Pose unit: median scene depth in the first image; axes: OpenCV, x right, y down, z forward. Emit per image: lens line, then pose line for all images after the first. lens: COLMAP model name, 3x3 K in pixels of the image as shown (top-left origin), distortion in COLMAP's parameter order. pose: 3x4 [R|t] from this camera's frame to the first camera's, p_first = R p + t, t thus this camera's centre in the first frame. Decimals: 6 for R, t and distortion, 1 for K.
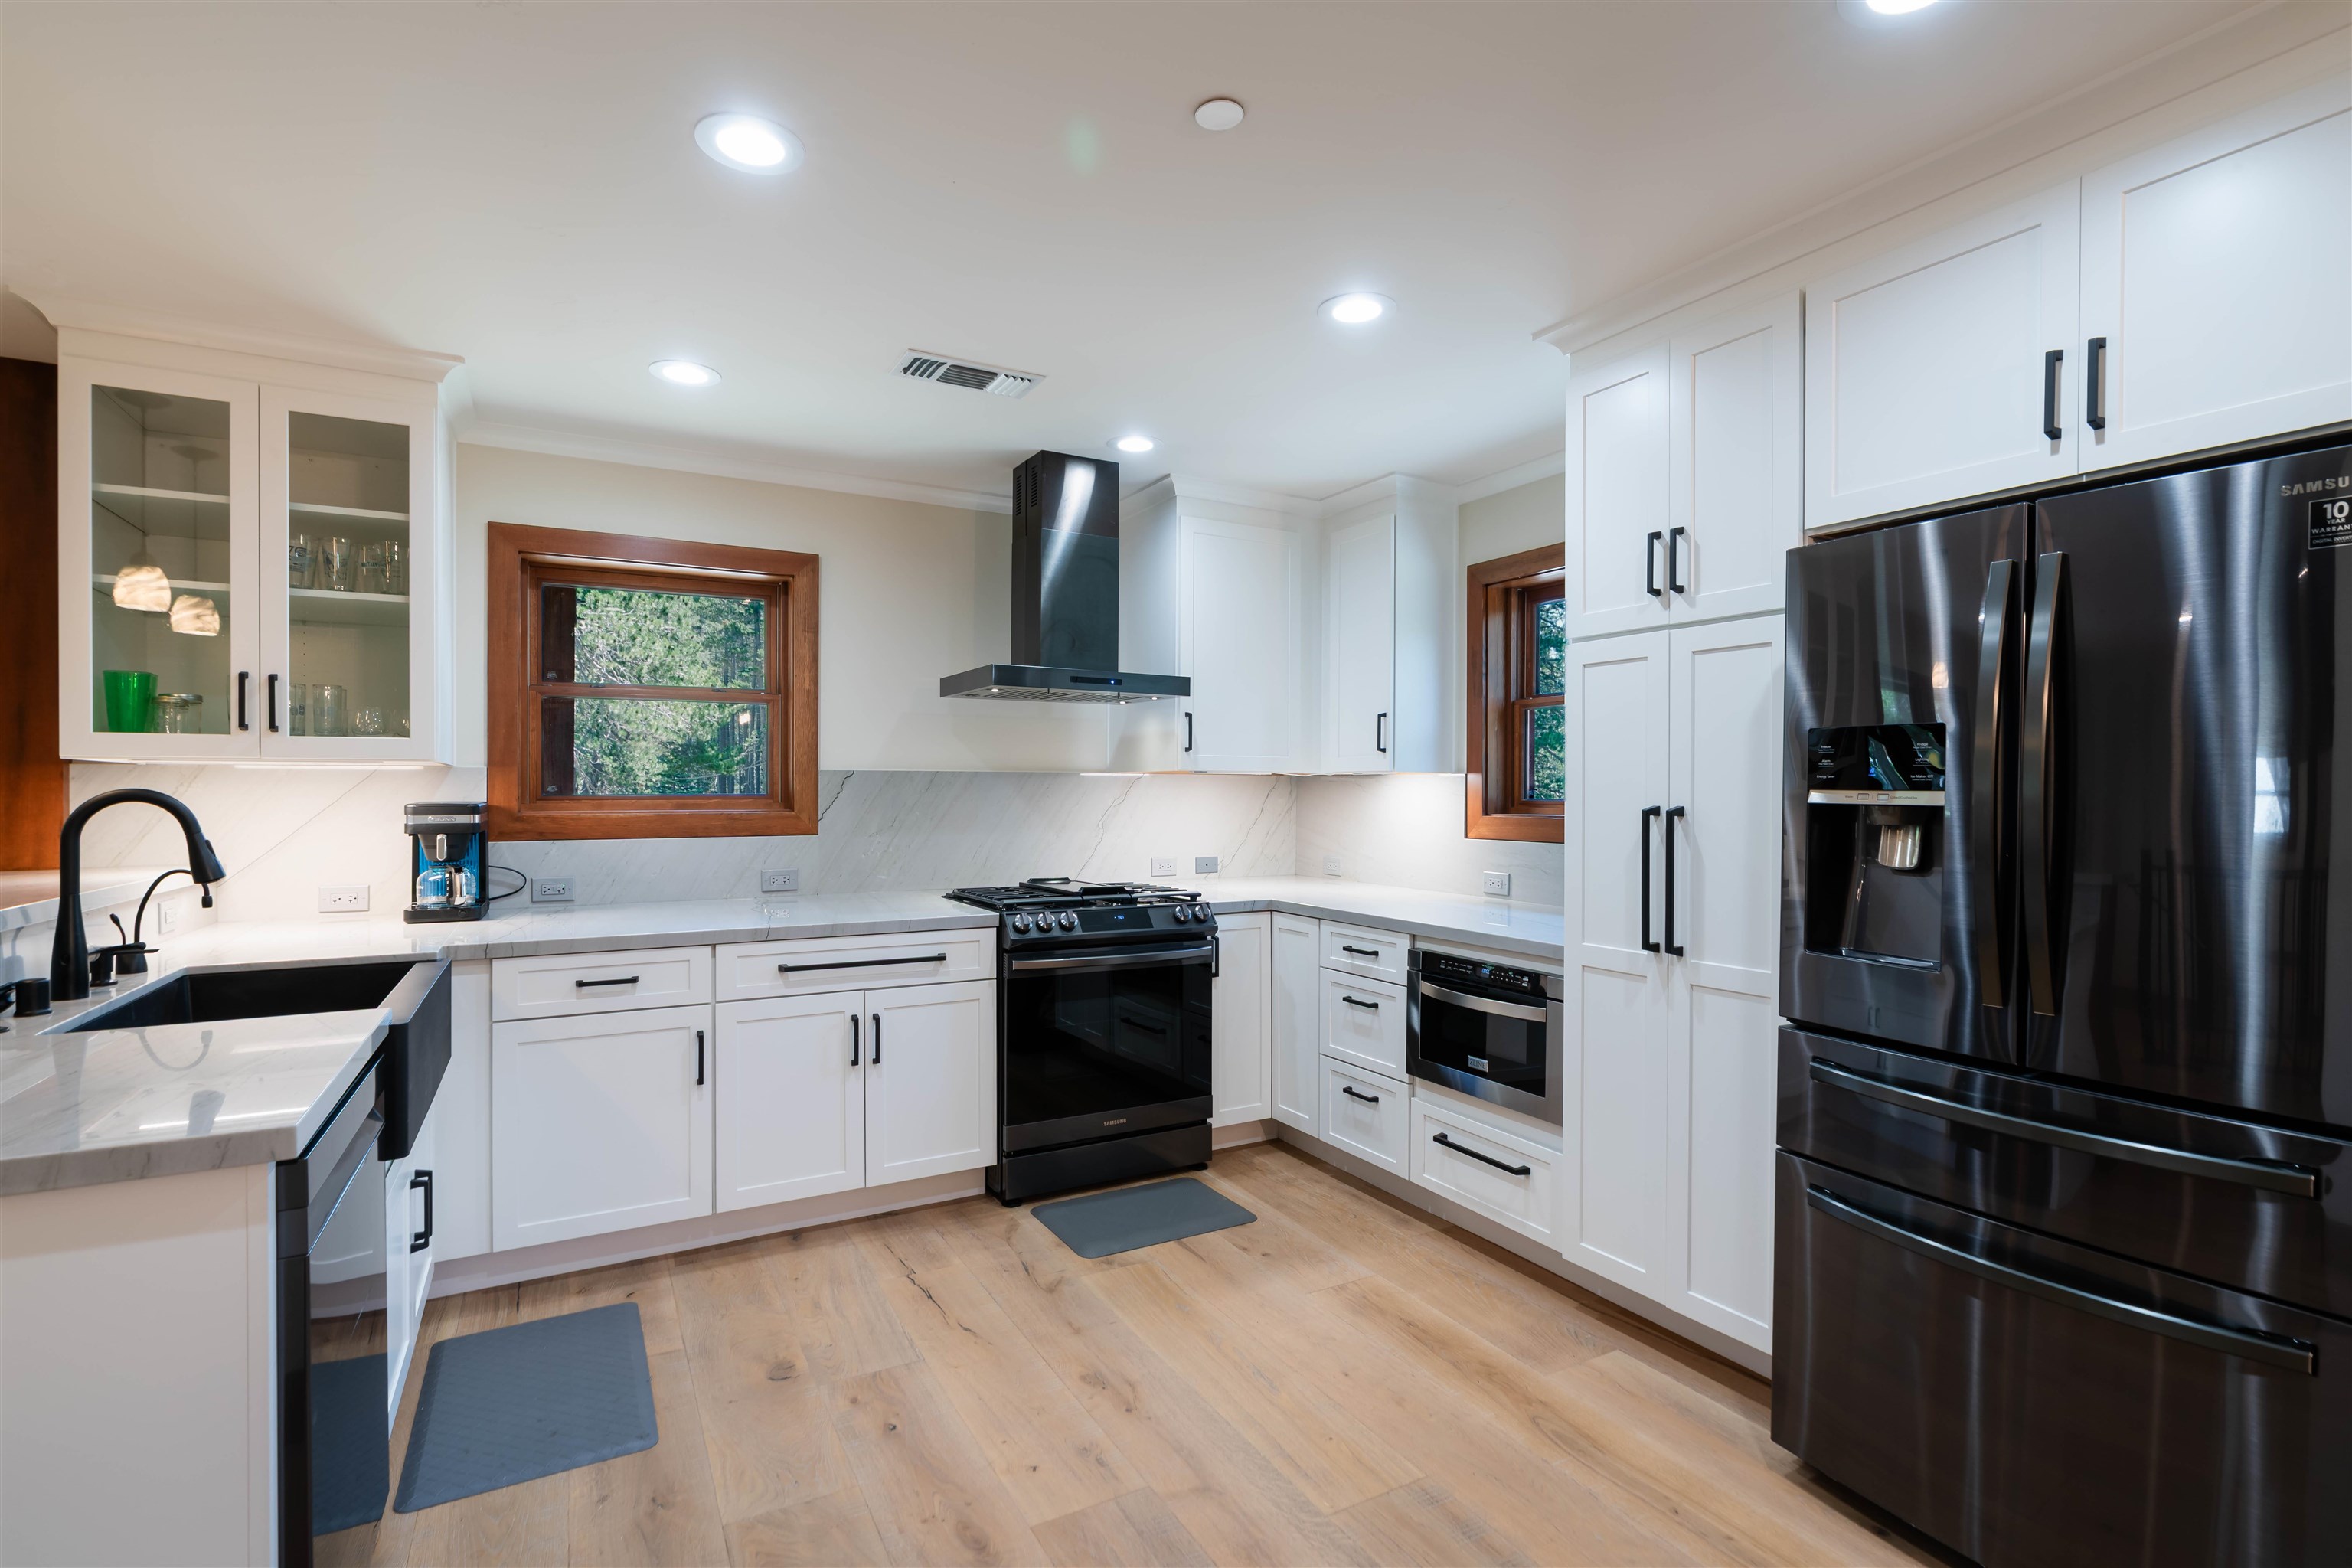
lens RADIAL K [[1094.9, 0, 1170.0], [0, 1094.9, 787.1], [0, 0, 1]] dist [-0.005874, -0.000333]
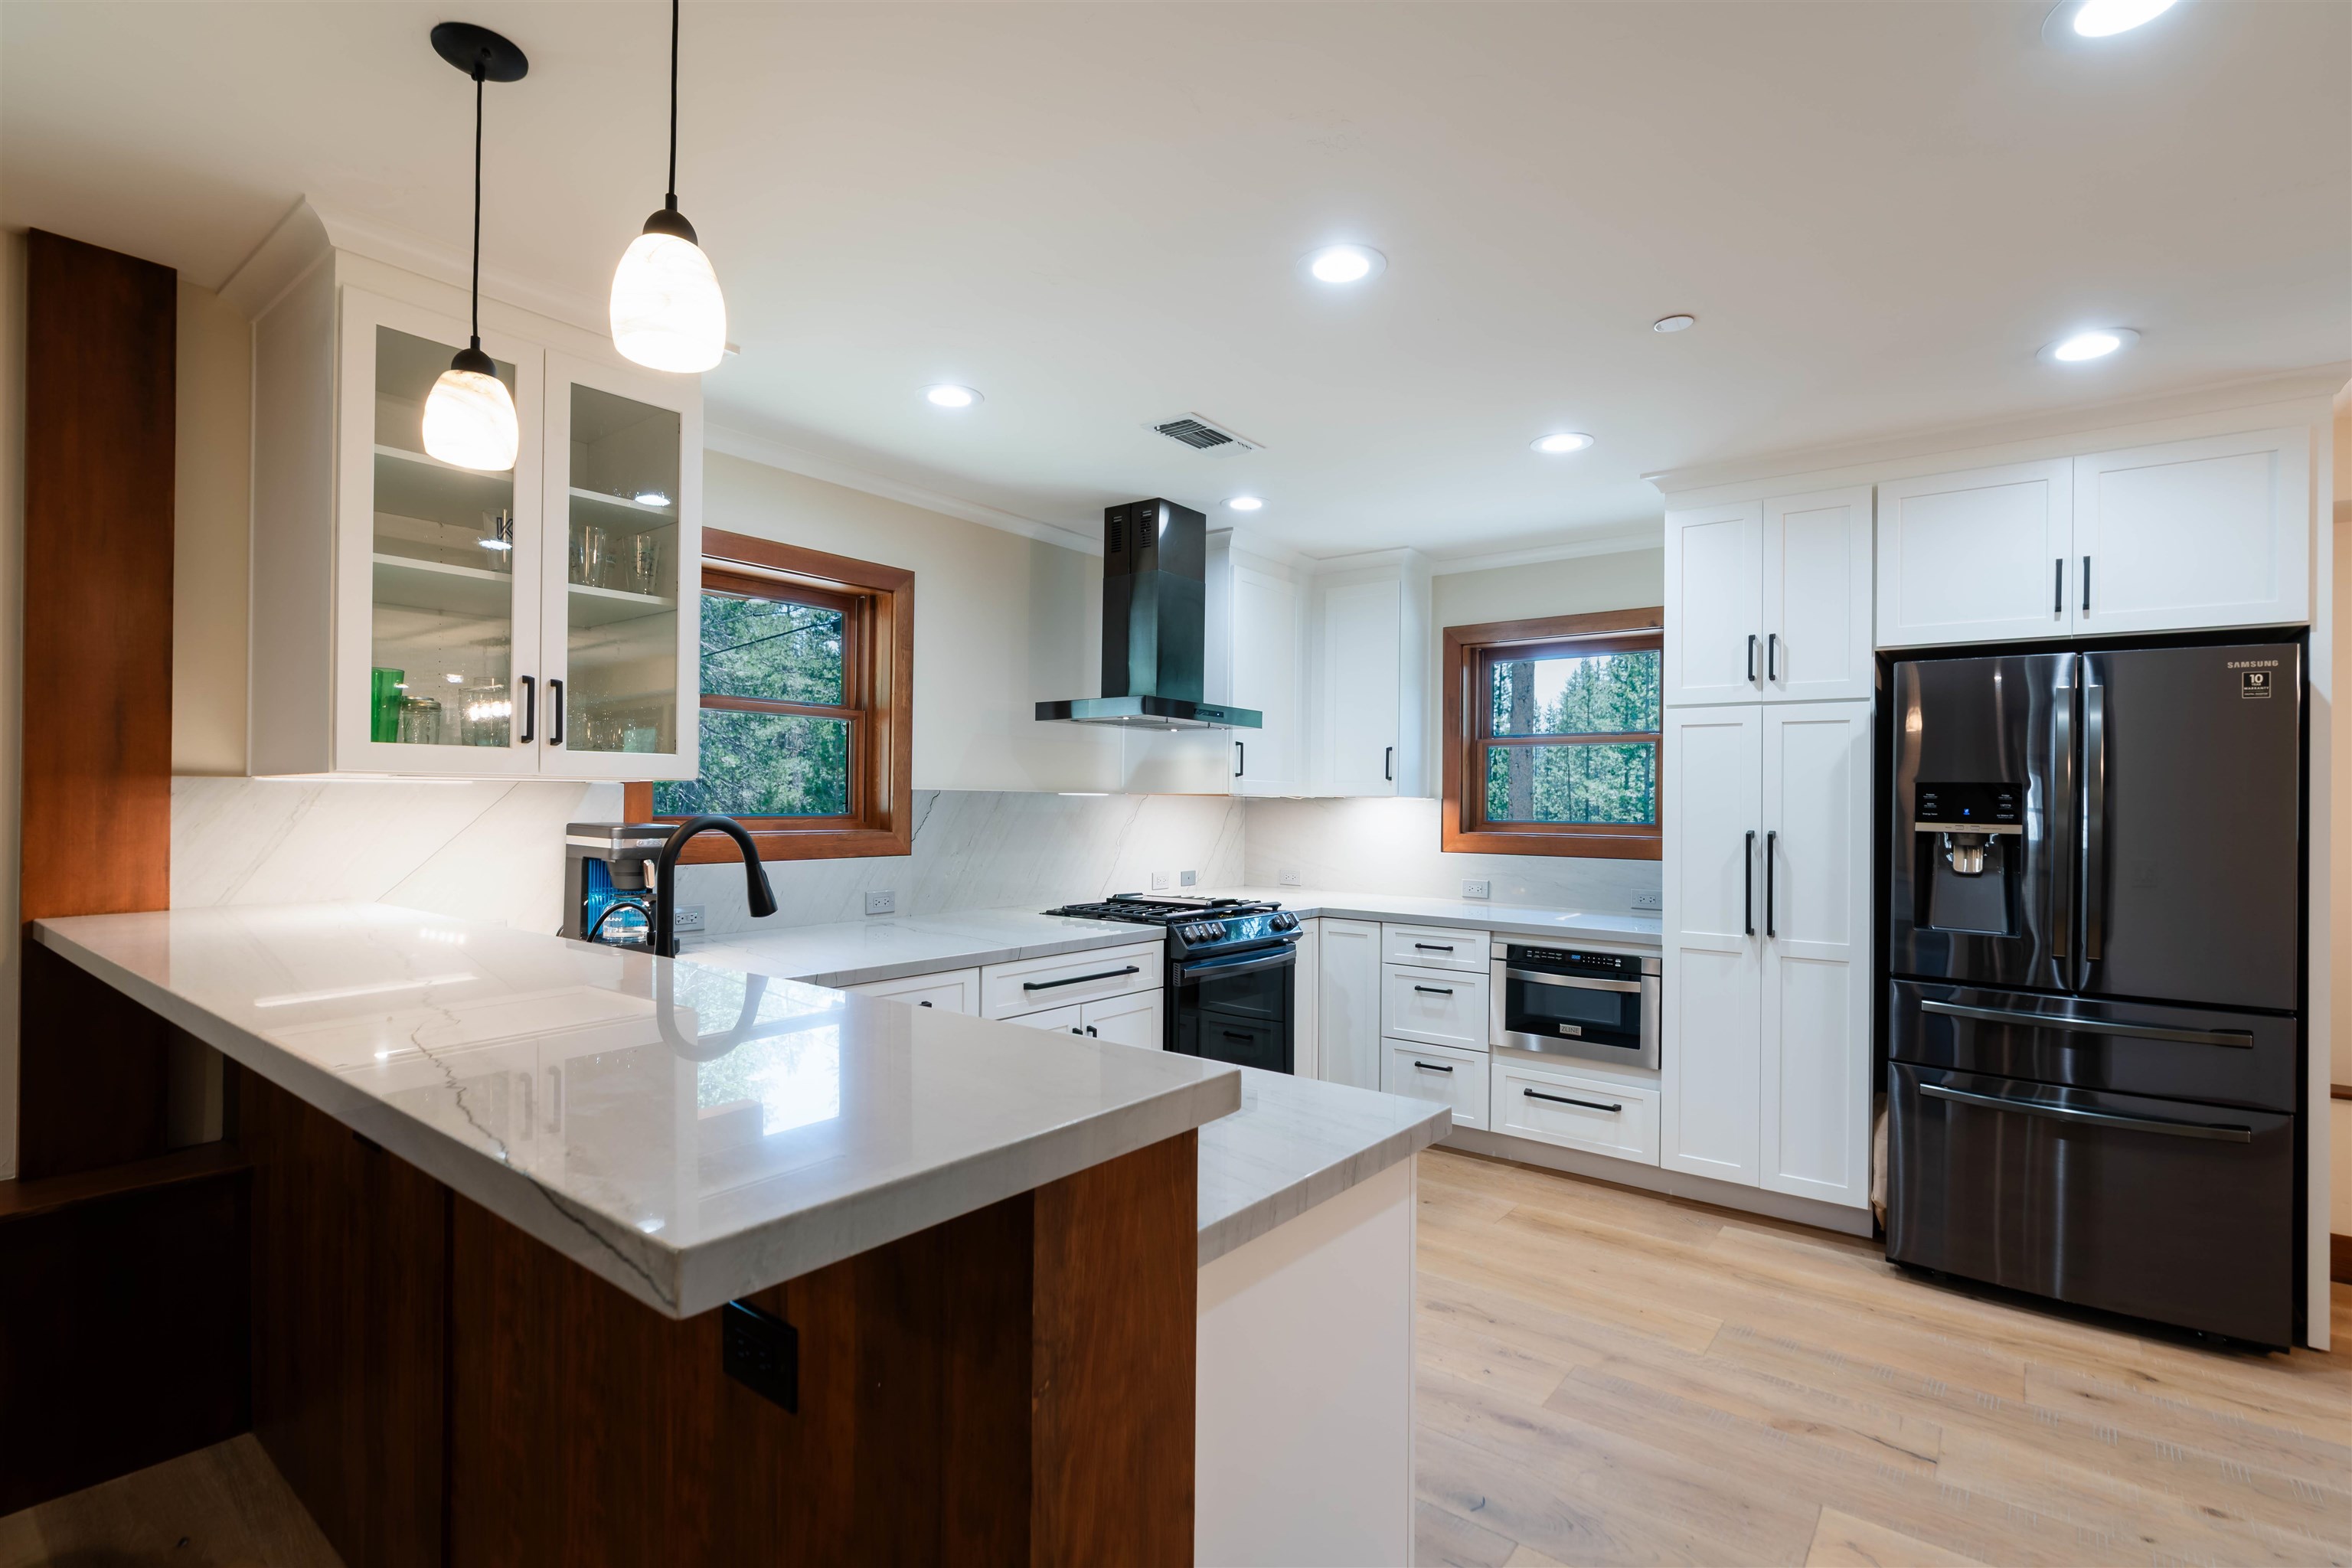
lens RADIAL K [[1094.9, 0, 1170.0], [0, 1094.9, 787.1], [0, 0, 1]] dist [-0.005874, -0.000333]
pose [[0.921521, 0.014369, 0.388062, -0.613085], [-0.011183, 0.999883, -0.010466, -0.012110], [-0.388166, 0.005305, 0.921574, -0.000456]]
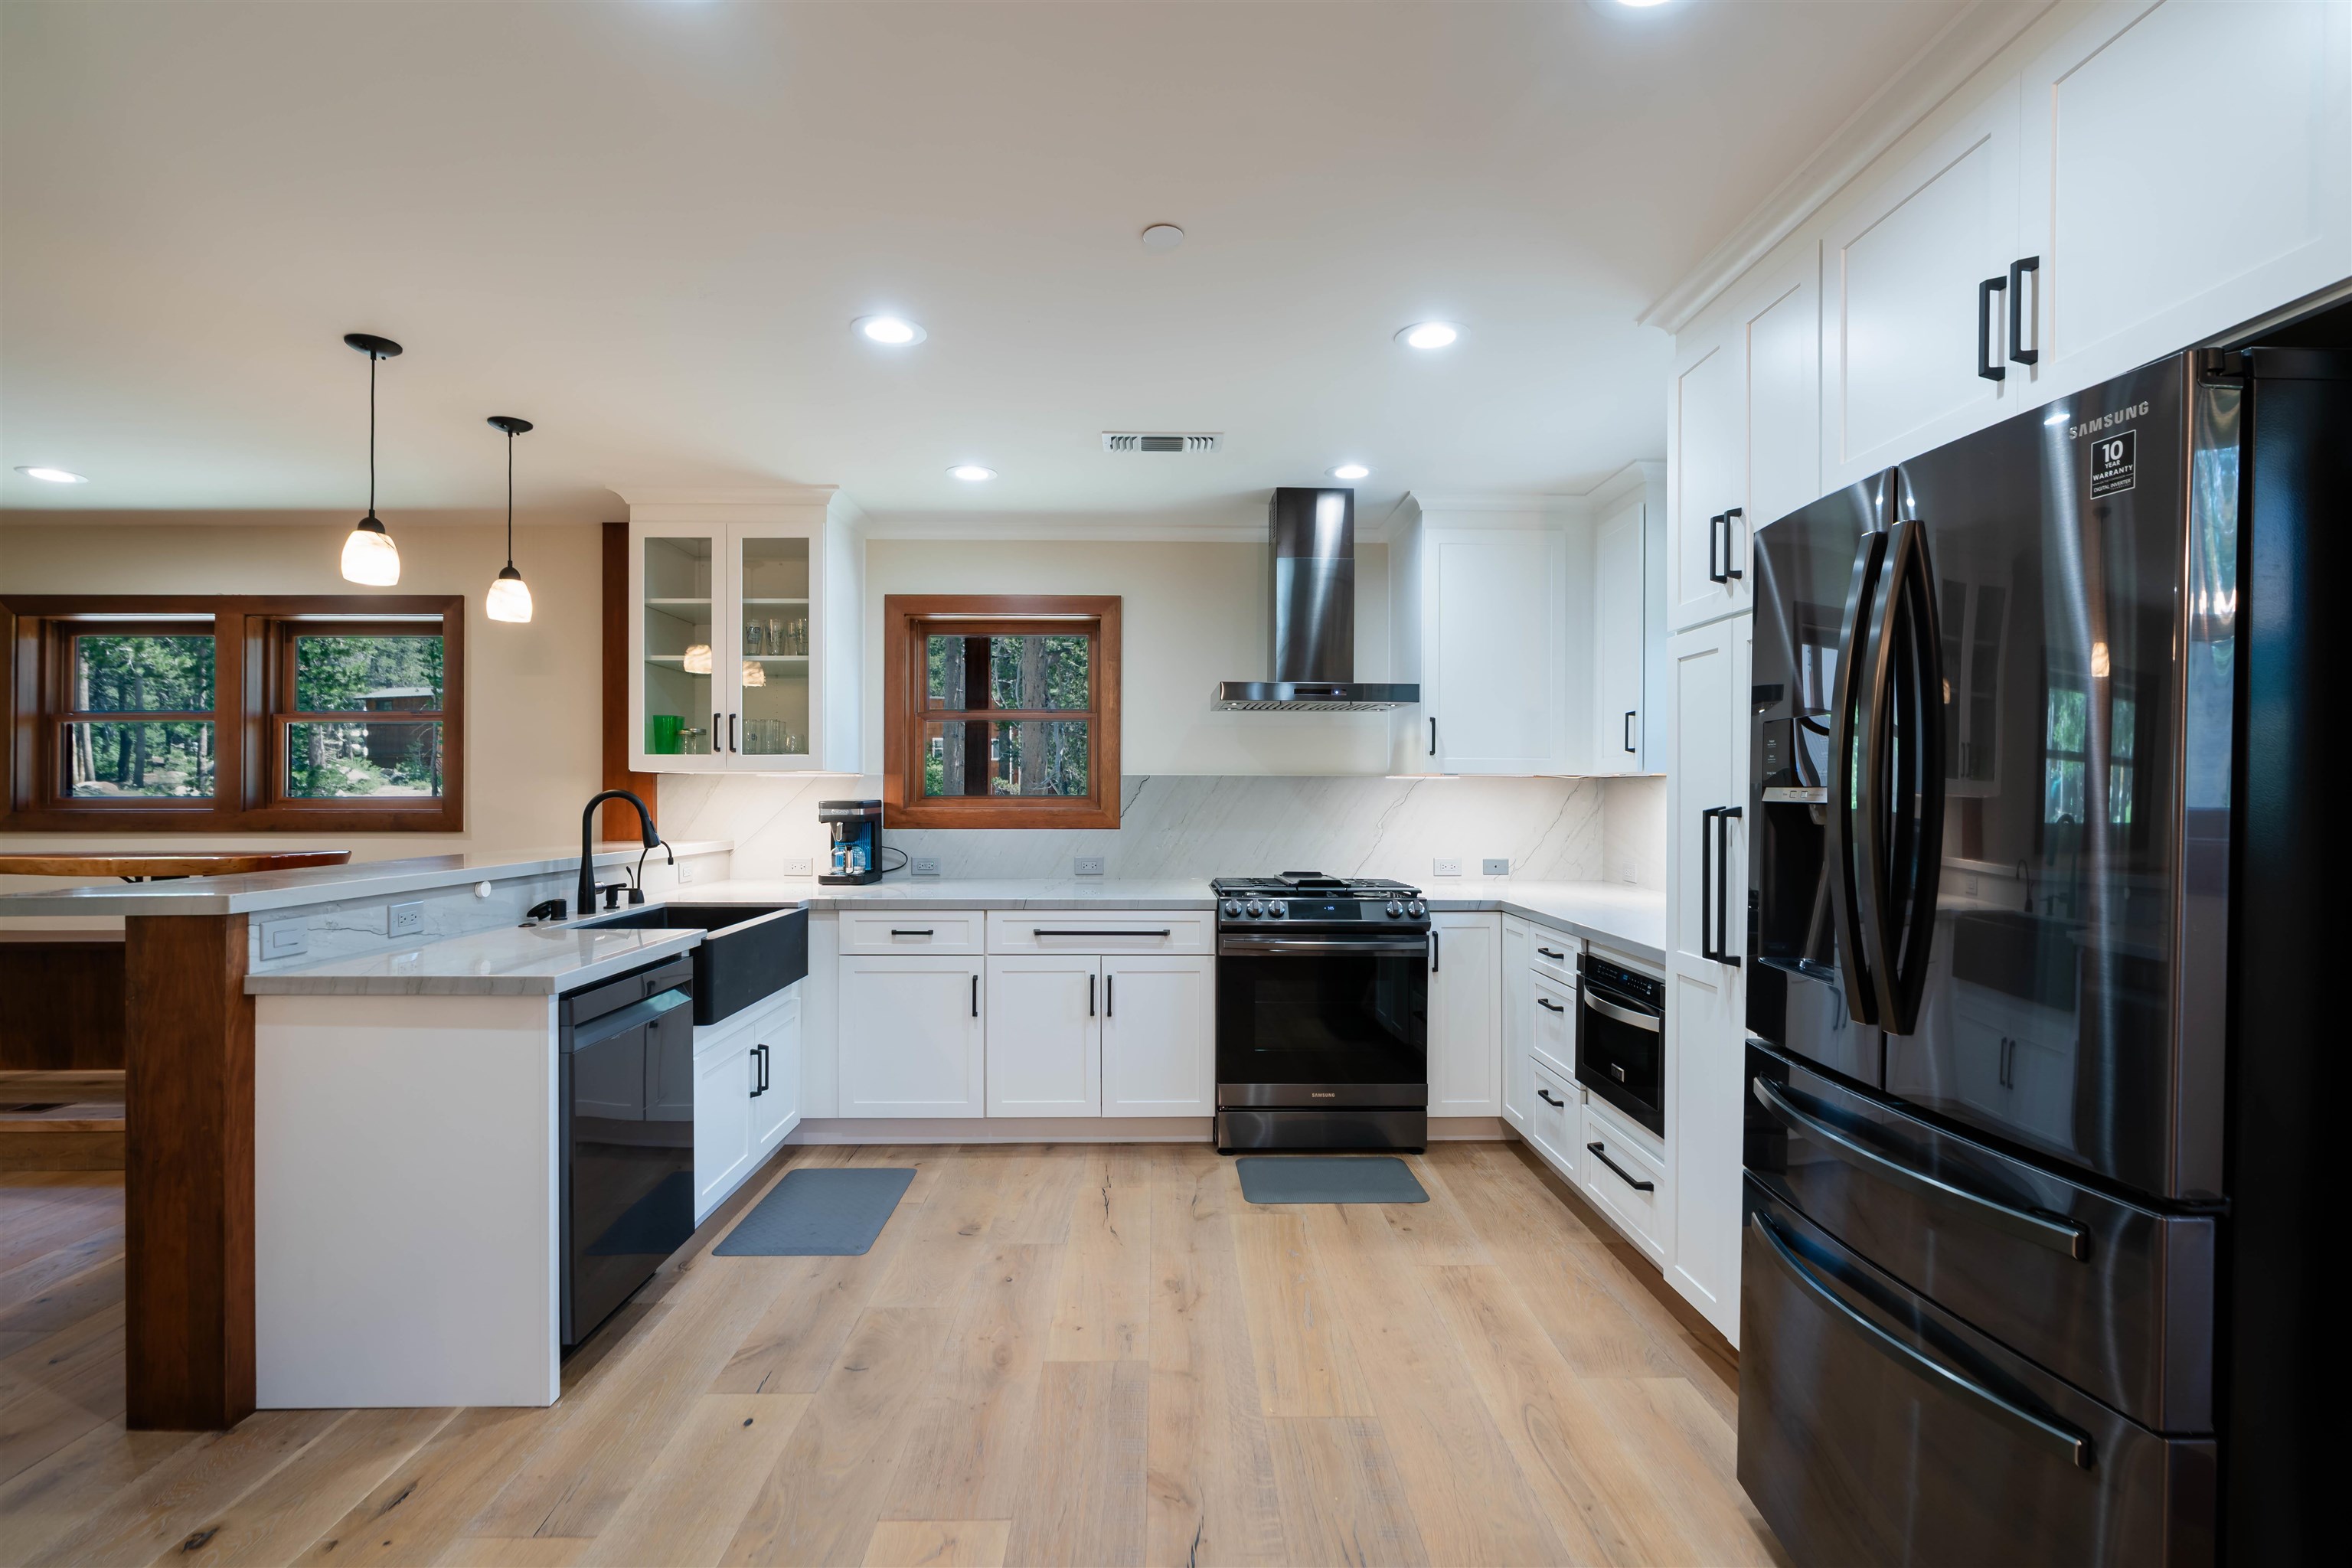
lens RADIAL K [[1094.9, 0, 1170.0], [0, 1094.9, 787.1], [0, 0, 1]] dist [-0.005874, -0.000333]
pose [[0.881285, -0.002413, -0.472578, 0.367586], [-0.000053, 0.999986, -0.005205, 0.004663], [0.472584, 0.004612, 0.881273, -0.040881]]
